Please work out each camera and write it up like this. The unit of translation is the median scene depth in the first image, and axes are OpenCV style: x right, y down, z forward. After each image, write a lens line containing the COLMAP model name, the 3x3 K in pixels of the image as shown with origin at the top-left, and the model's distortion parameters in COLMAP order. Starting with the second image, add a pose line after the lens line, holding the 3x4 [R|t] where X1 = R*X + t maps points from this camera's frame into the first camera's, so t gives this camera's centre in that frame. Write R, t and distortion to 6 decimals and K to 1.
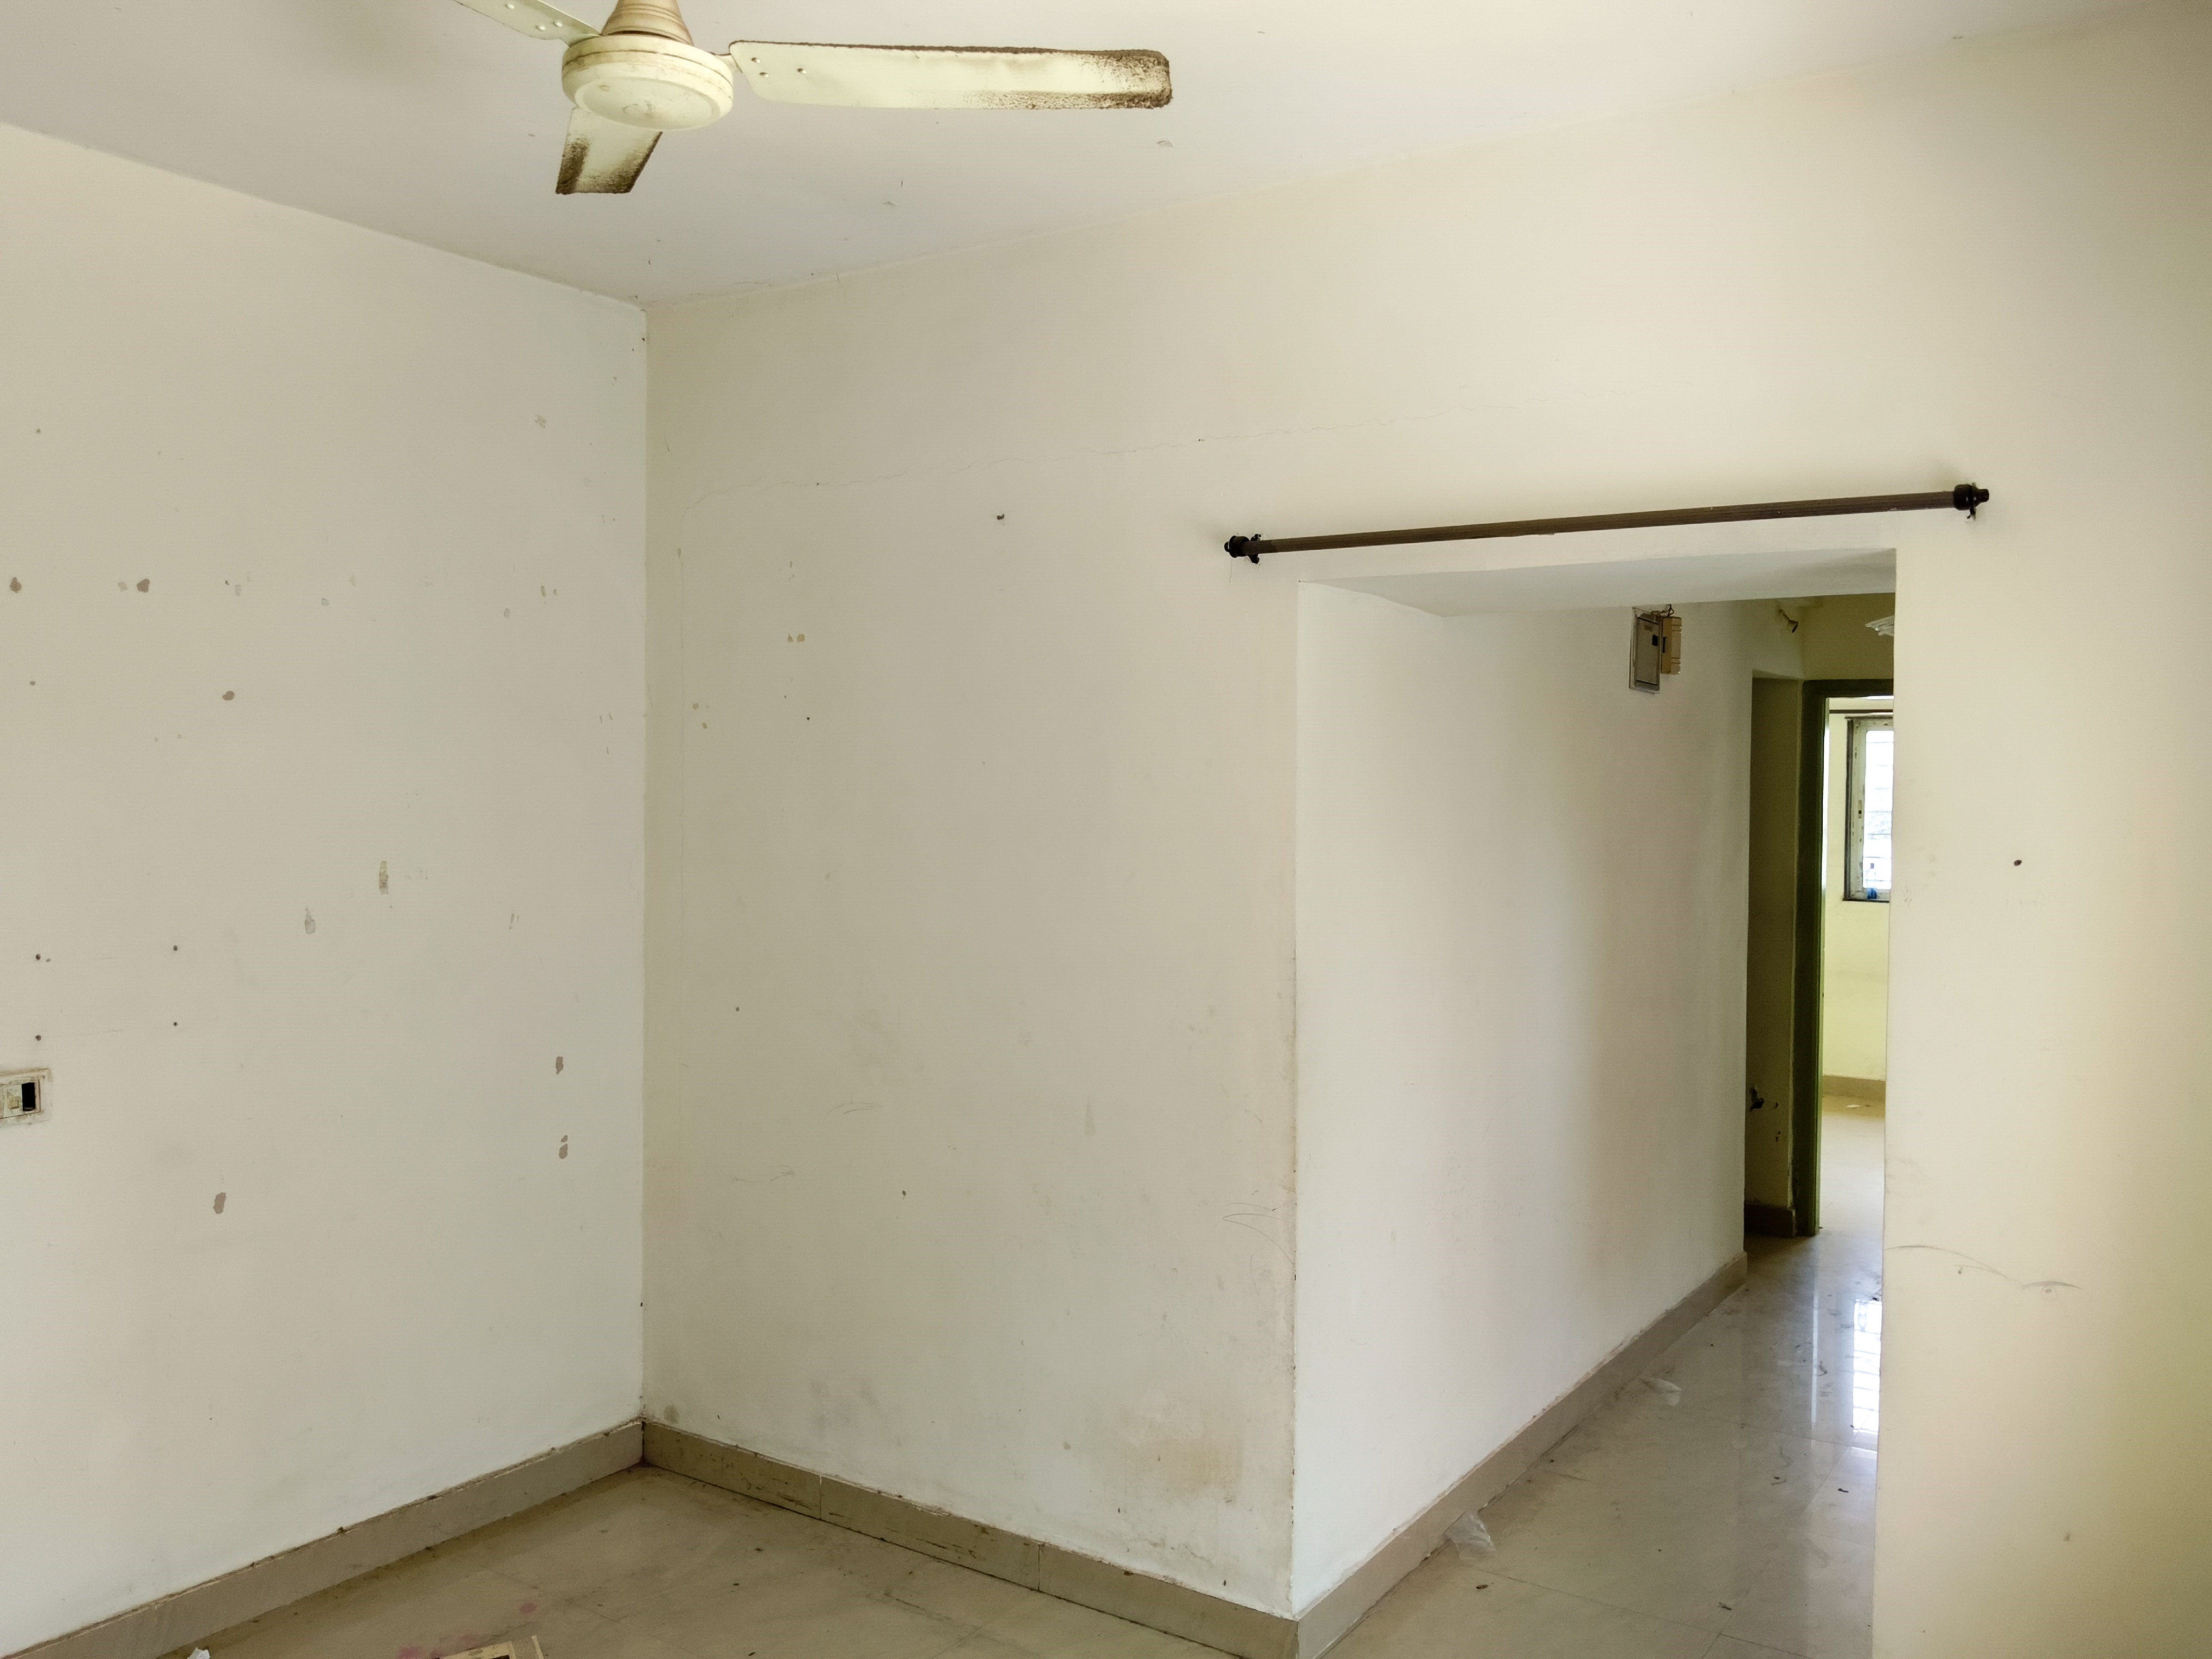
lens RADIAL K [[1710.6, 0, 1104.9], [0, 1710.6, 823.2], [0, 0, 1]] dist [0.083137, -0.196006]
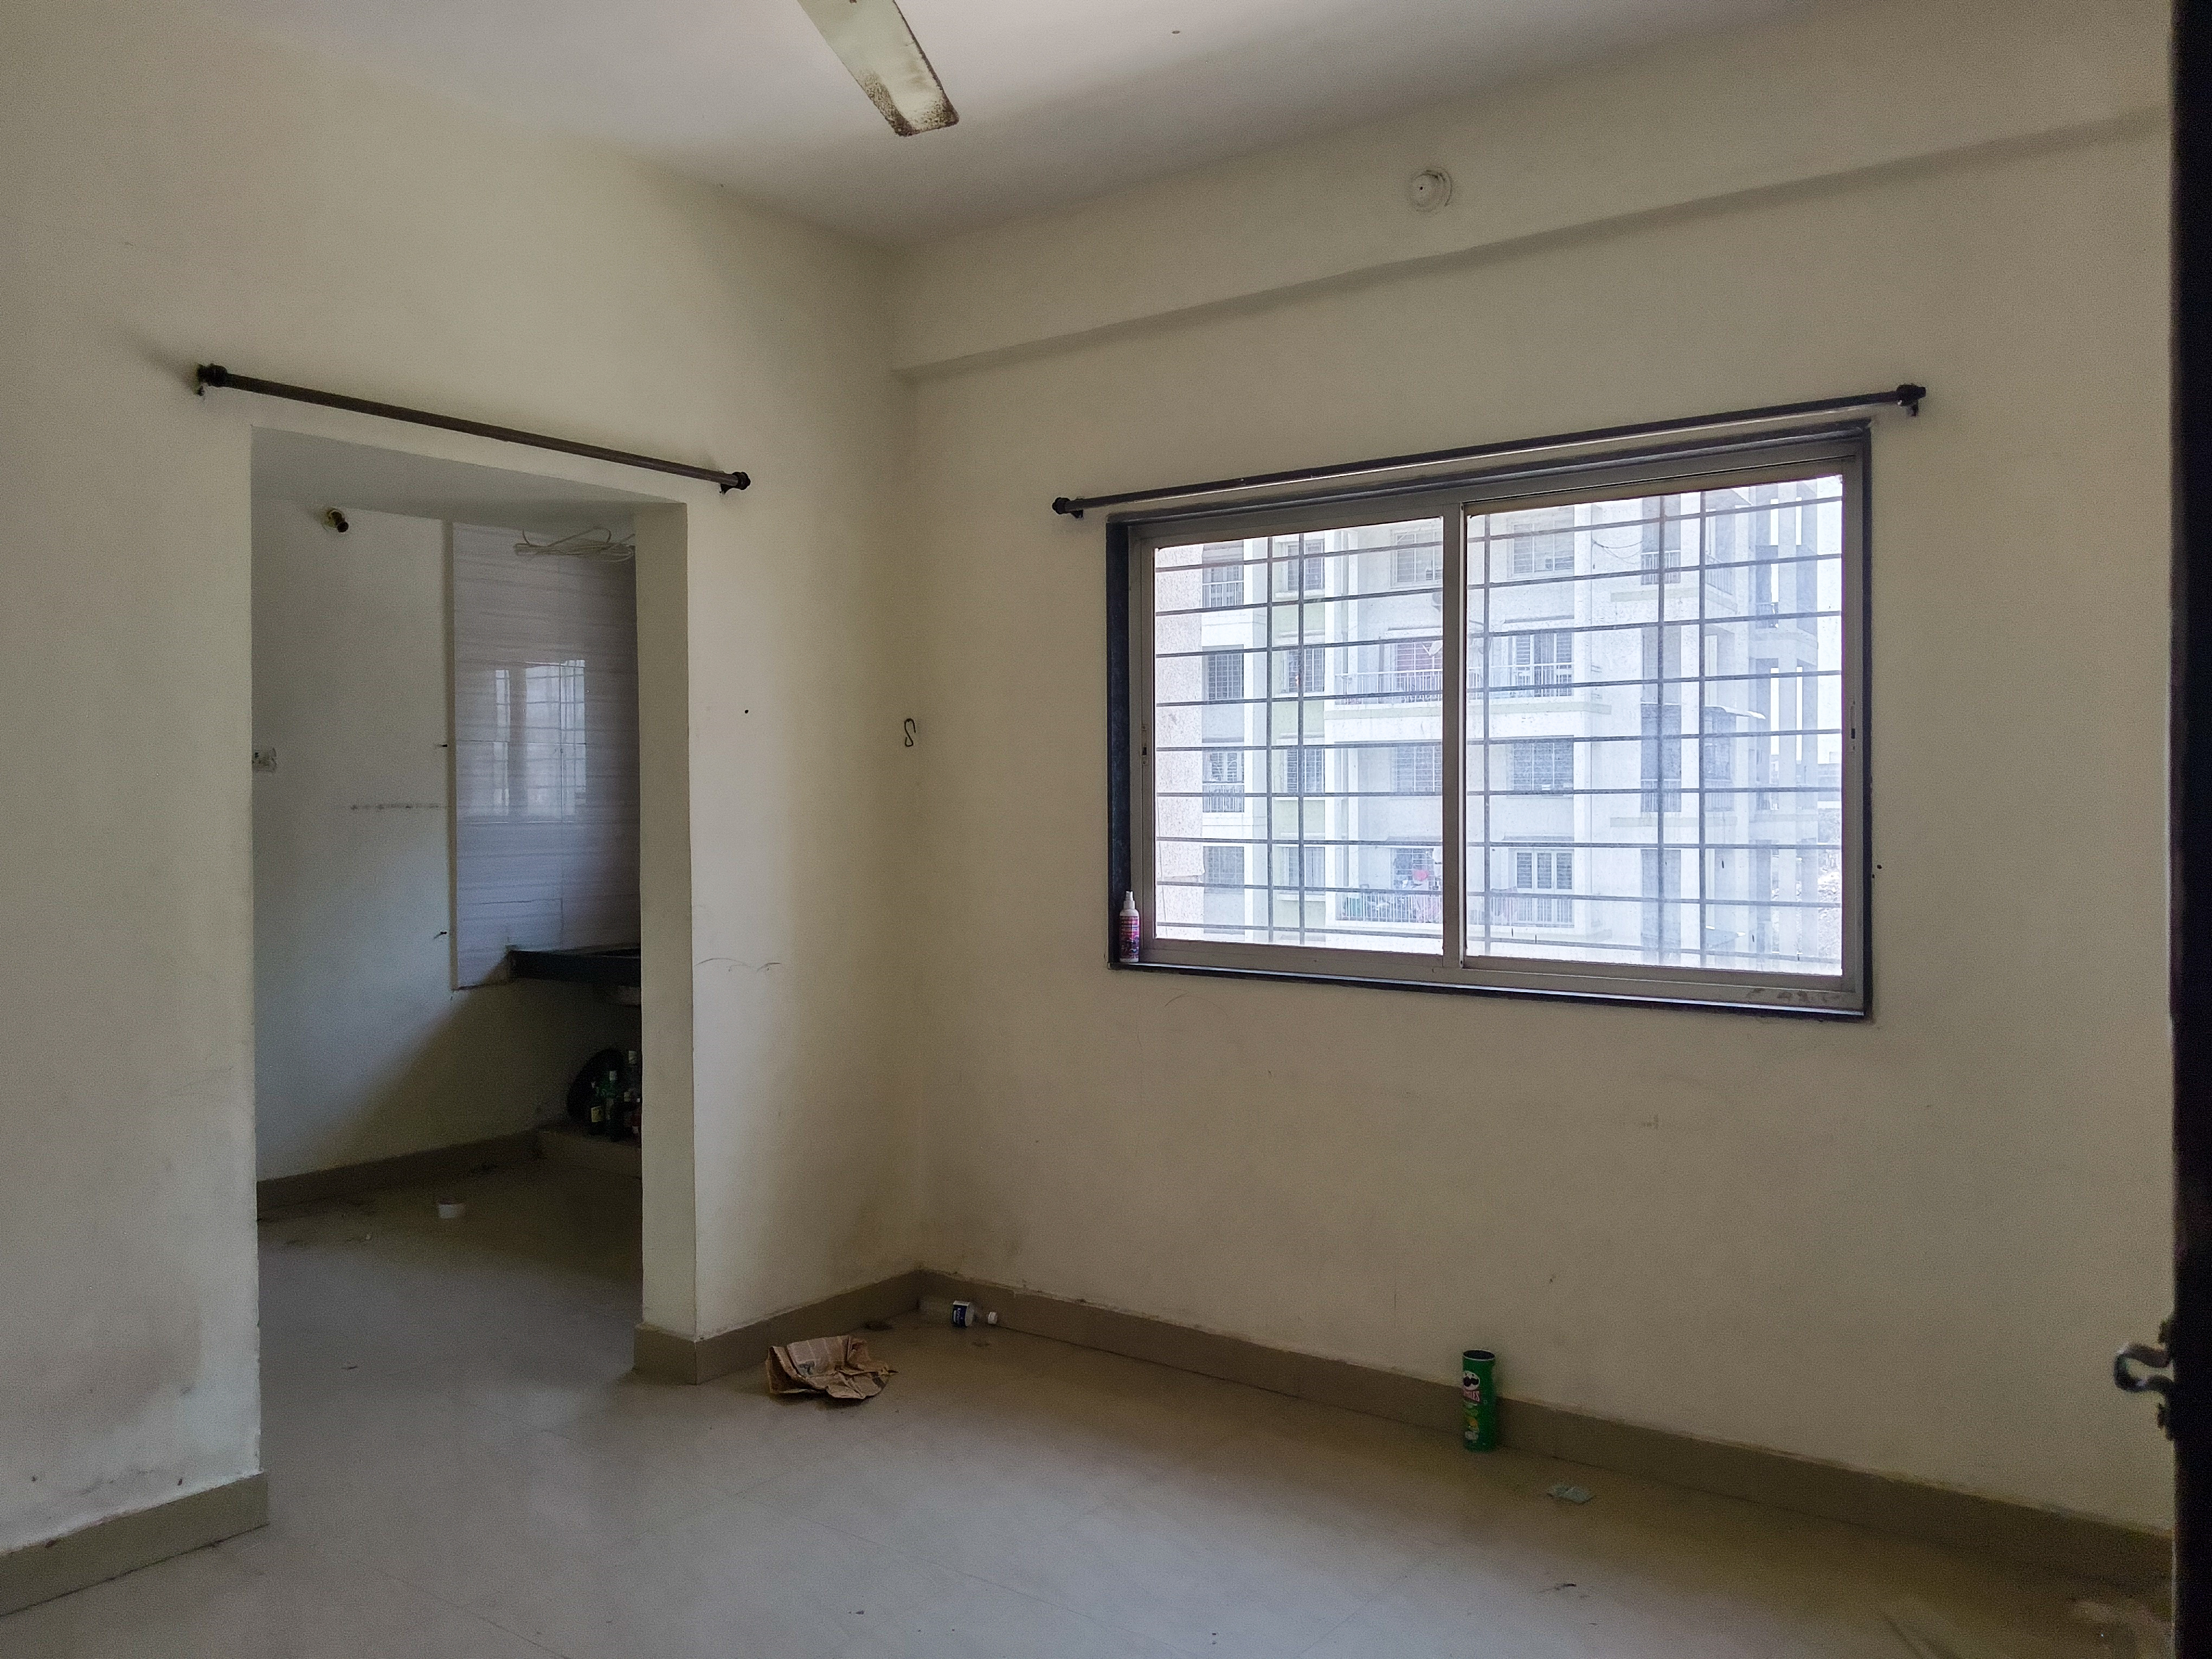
lens RADIAL K [[1710.6, 0, 1104.9], [0, 1710.6, 823.2], [0, 0, 1]] dist [0.083137, -0.196006]
pose [[0.050927, -0.014815, 0.998592, -0.824340], [0.040632, 0.999093, 0.012751, 0.093460], [-0.997876, 0.039925, 0.051483, 0.442566]]
